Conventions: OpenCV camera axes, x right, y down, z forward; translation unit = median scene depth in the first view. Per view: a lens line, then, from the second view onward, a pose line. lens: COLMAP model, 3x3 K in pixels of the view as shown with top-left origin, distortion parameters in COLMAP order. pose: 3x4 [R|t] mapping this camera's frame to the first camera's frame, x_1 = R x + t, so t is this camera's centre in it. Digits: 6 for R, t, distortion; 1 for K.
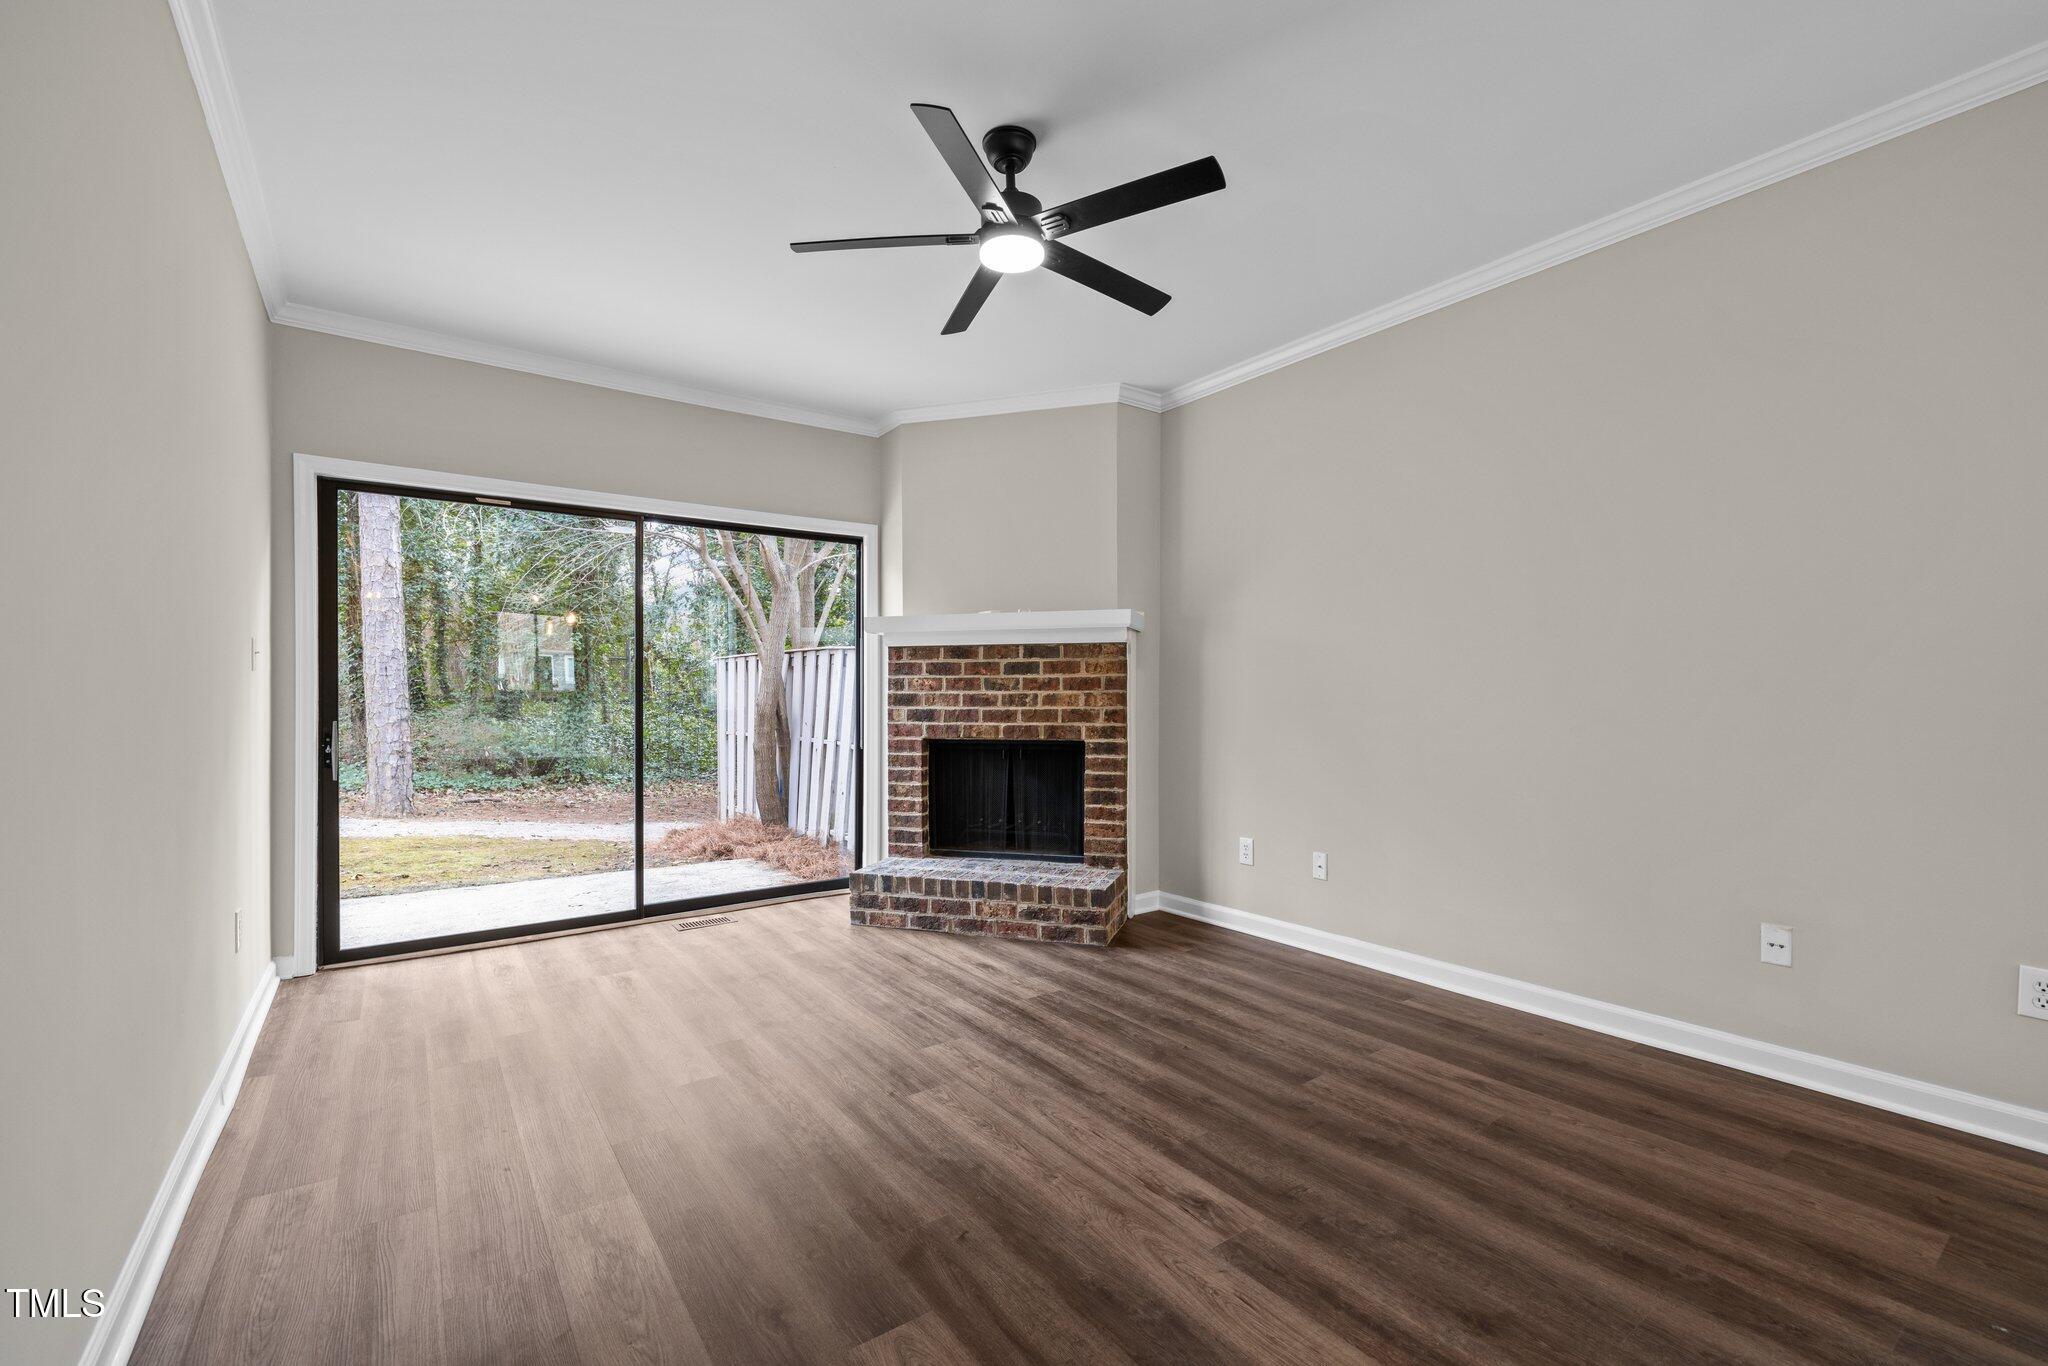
lens RADIAL K [[861.4, 0, 1020.2], [0, 861.4, 697.9], [0, 0, 1]] dist [0.000940, 0.000042]
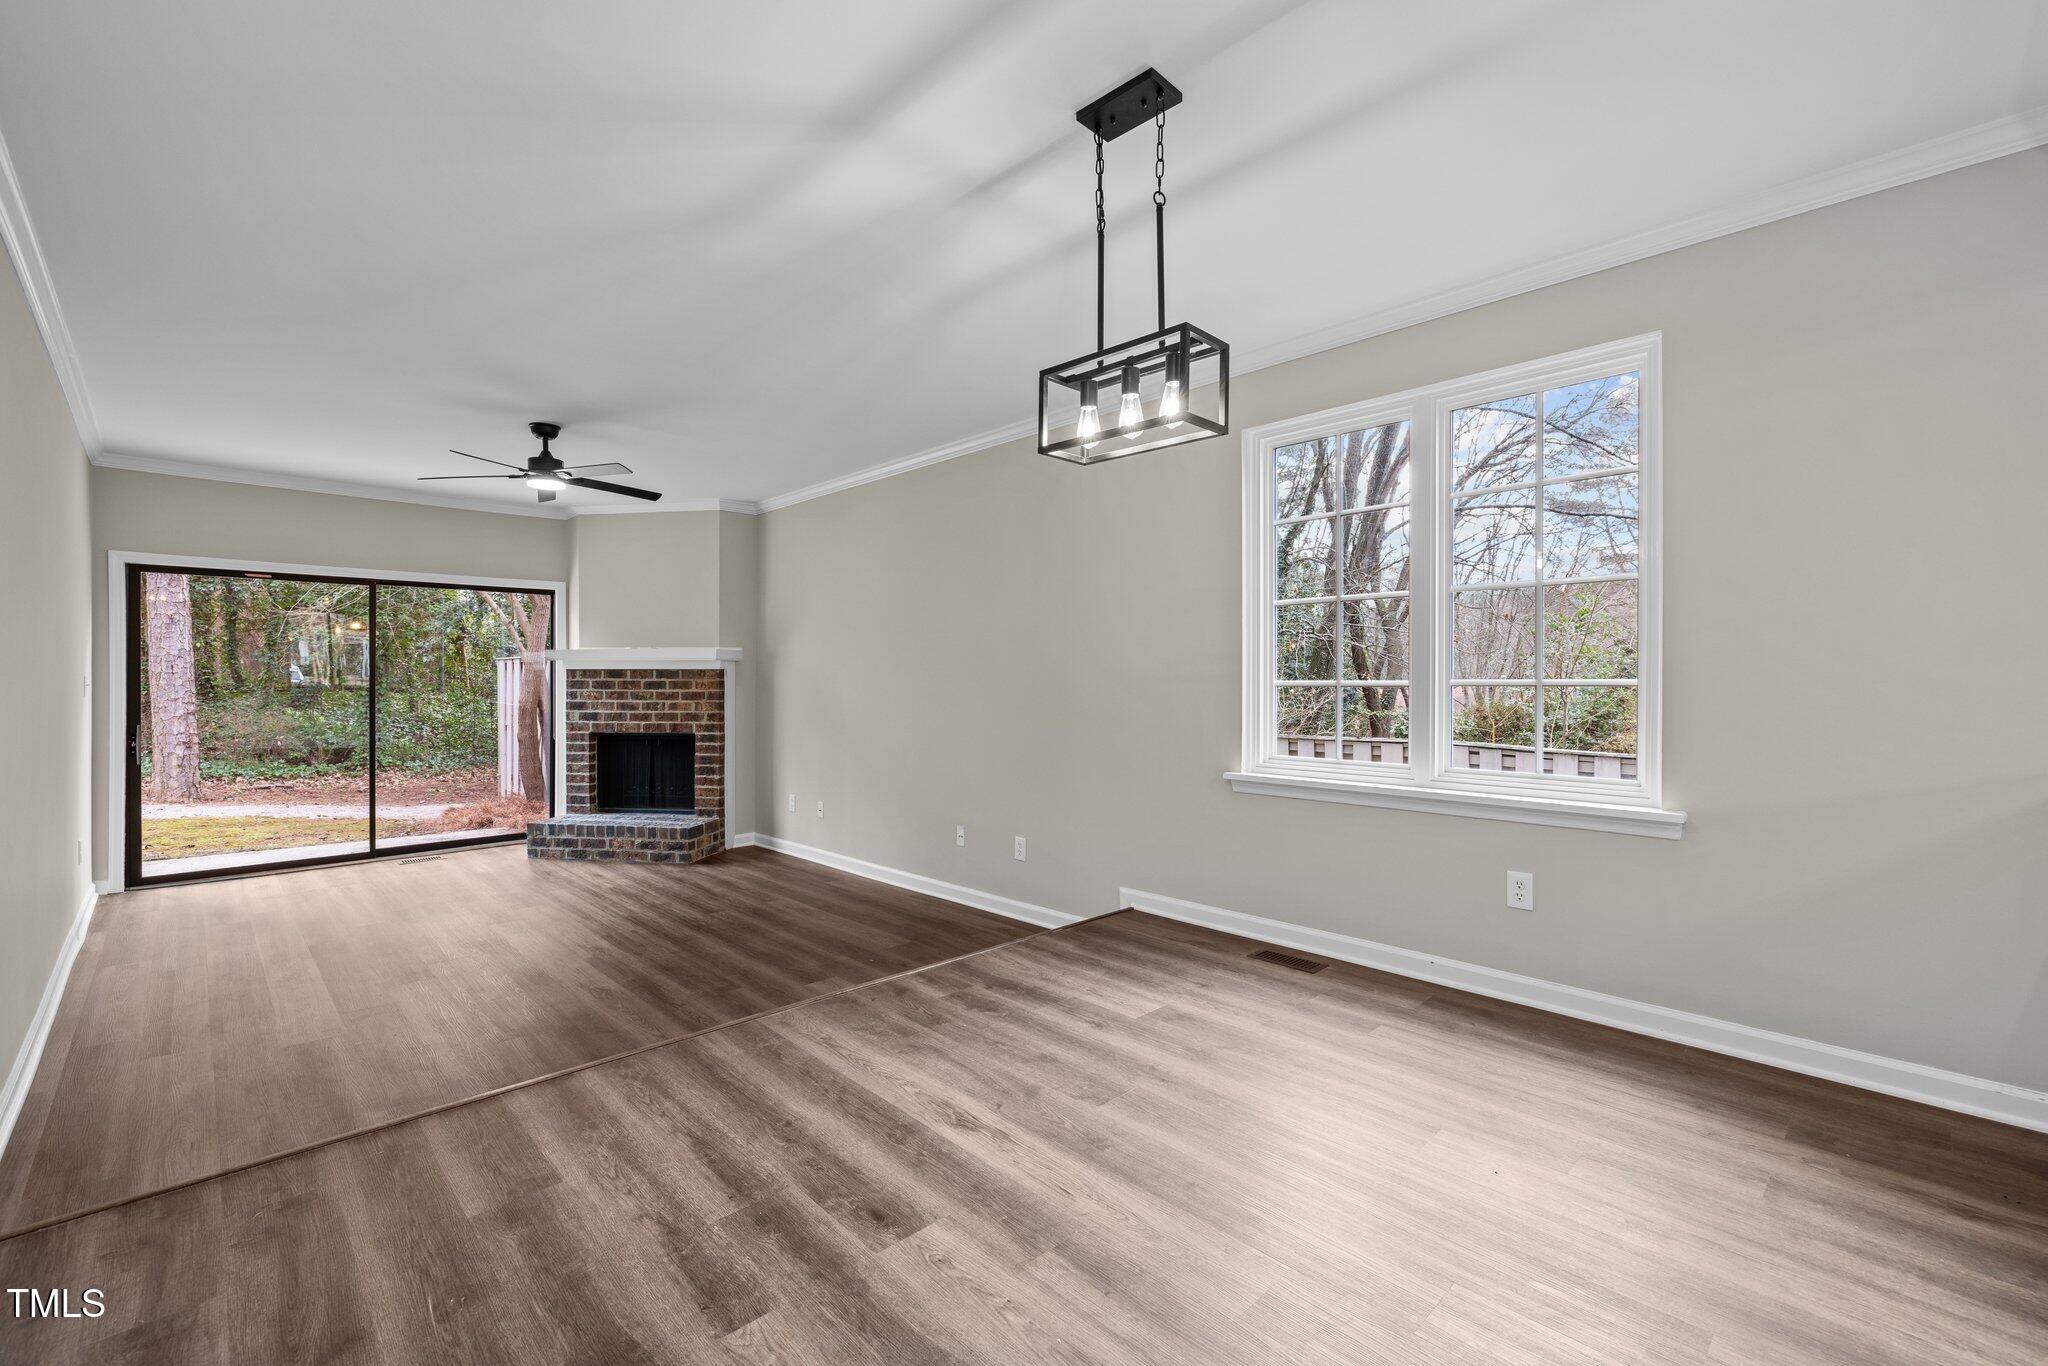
lens RADIAL K [[865.5, 0, 1019.2], [0, 865.5, 681.6], [0, 0, 1]] dist [0.000643, 0.000427]
pose [[0.989914, 0.001275, 0.141661, 0.417006], [-0.001467, 0.999998, 0.001258, -0.043685], [-0.141659, -0.001453, 0.989914, -0.581433]]
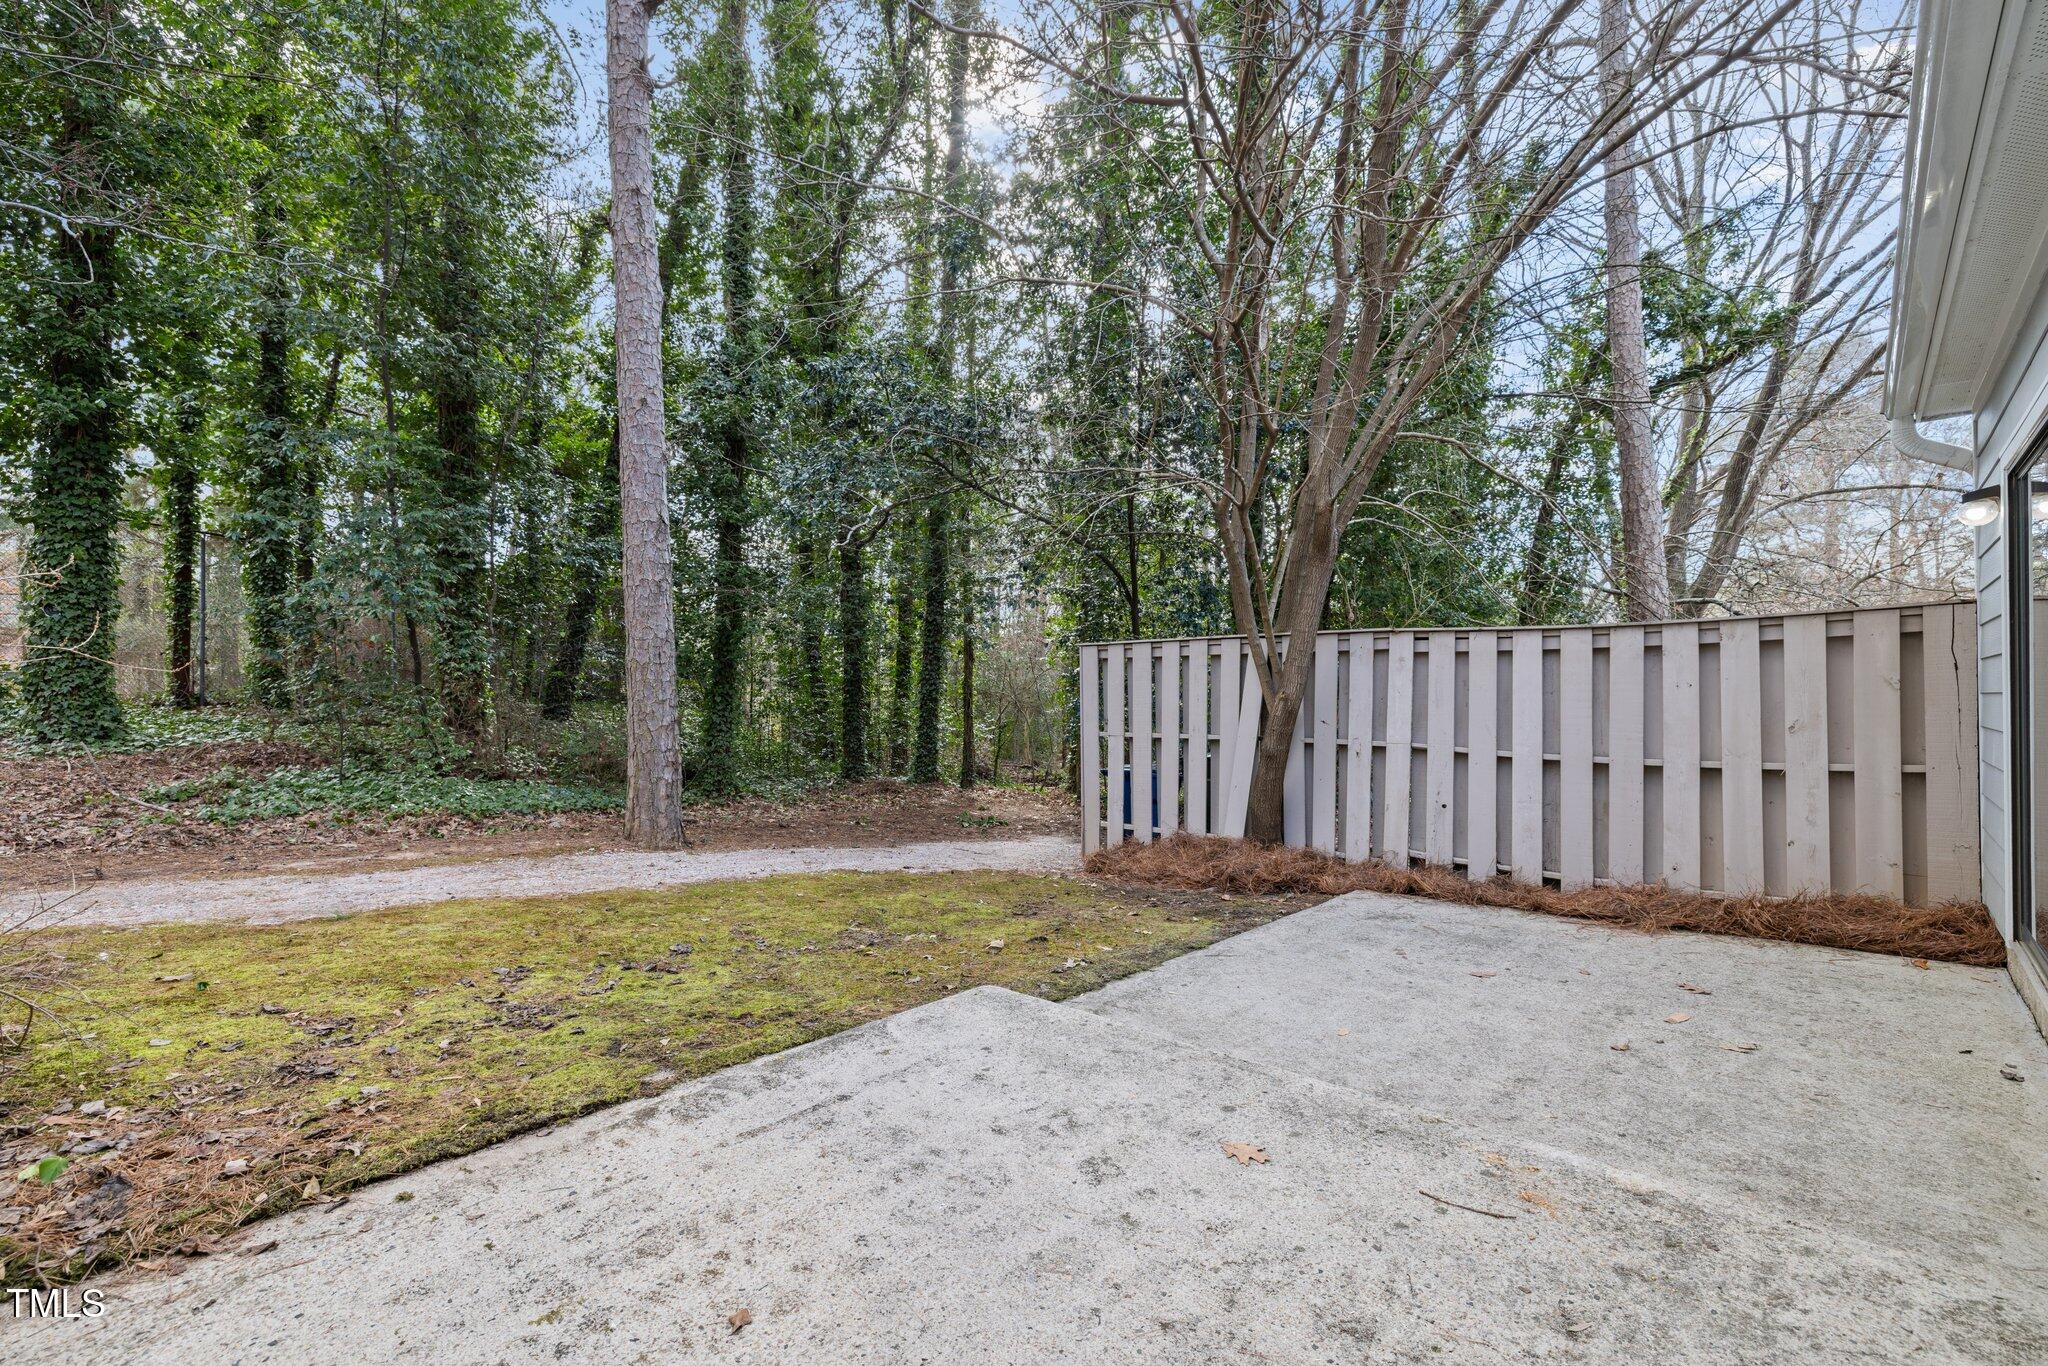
lens RADIAL K [[861.4, 0, 1020.2], [0, 861.4, 697.9], [0, 0, 1]] dist [0.000940, 0.000042]
pose [[0.984475, -0.001367, 0.175520, -1.337158], [0.001302, 0.999999, 0.000486, 0.010486], [-0.175520, -0.000250, 0.984476, 0.458476]]
